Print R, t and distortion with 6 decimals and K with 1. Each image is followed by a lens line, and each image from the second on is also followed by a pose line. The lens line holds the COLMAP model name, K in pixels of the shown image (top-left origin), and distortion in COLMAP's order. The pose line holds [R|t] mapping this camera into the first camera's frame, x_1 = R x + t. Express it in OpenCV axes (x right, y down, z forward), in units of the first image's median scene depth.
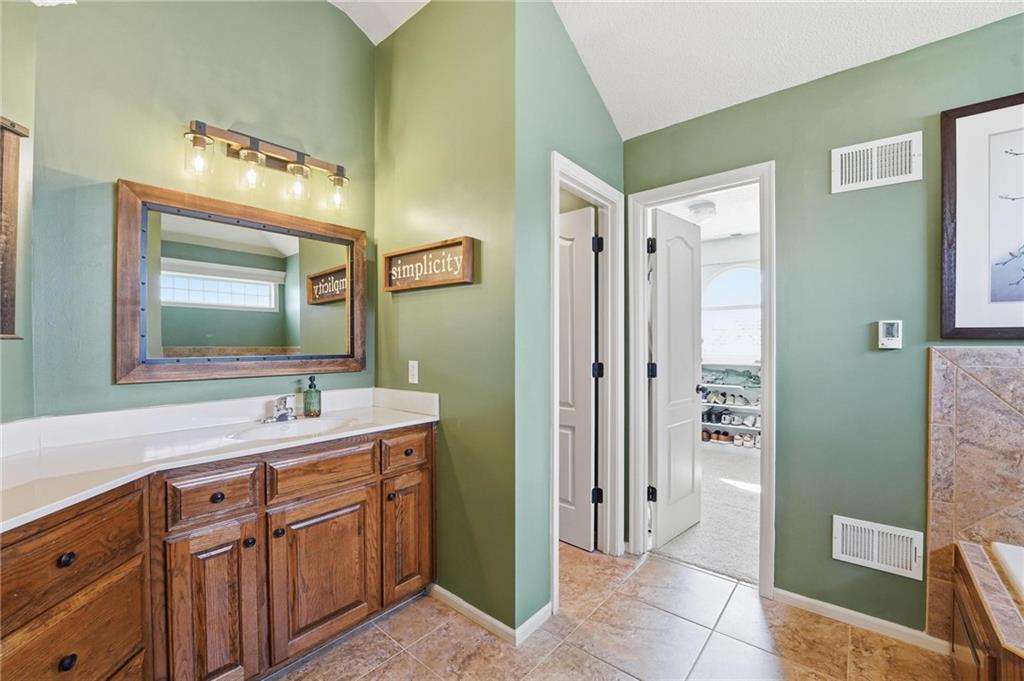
lens RADIAL K [[422.6, 0, 510.6], [0, 422.6, 342.0], [0, 0, 1]] dist [-0.028722, 0.003089]
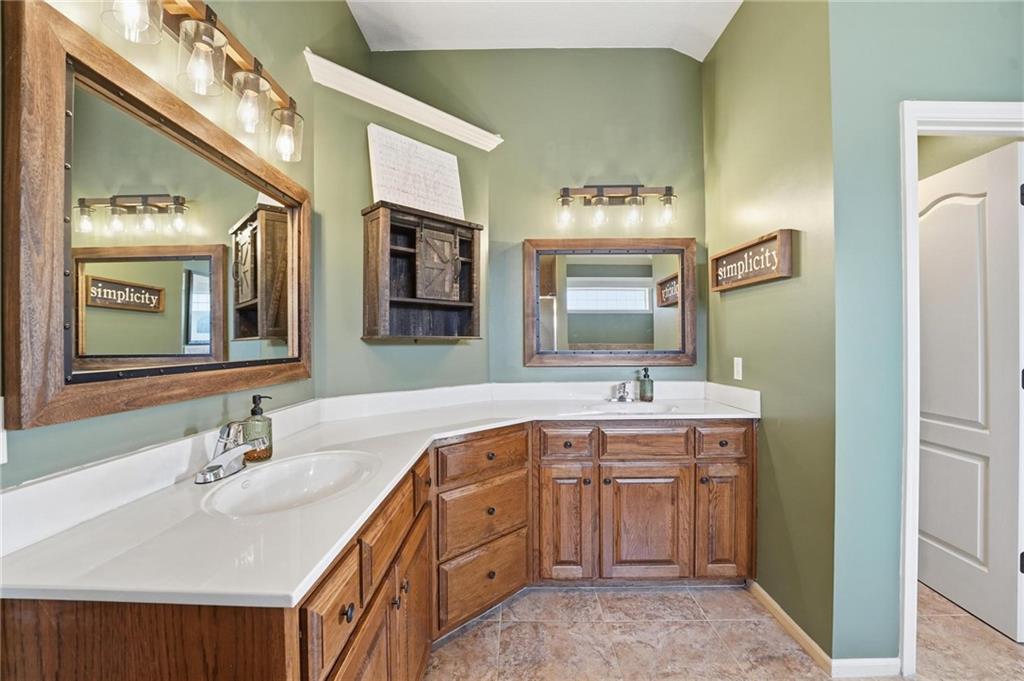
lens RADIAL K [[422.6, 0, 510.3], [0, 422.6, 341.1], [0, 0, 1]] dist [-0.028722, 0.003089]
pose [[0.642520, -0.001394, -0.766268, 0.225622], [0.004970, 0.999985, 0.002348, -0.000383], [0.766253, -0.005317, 0.642517, -0.088465]]
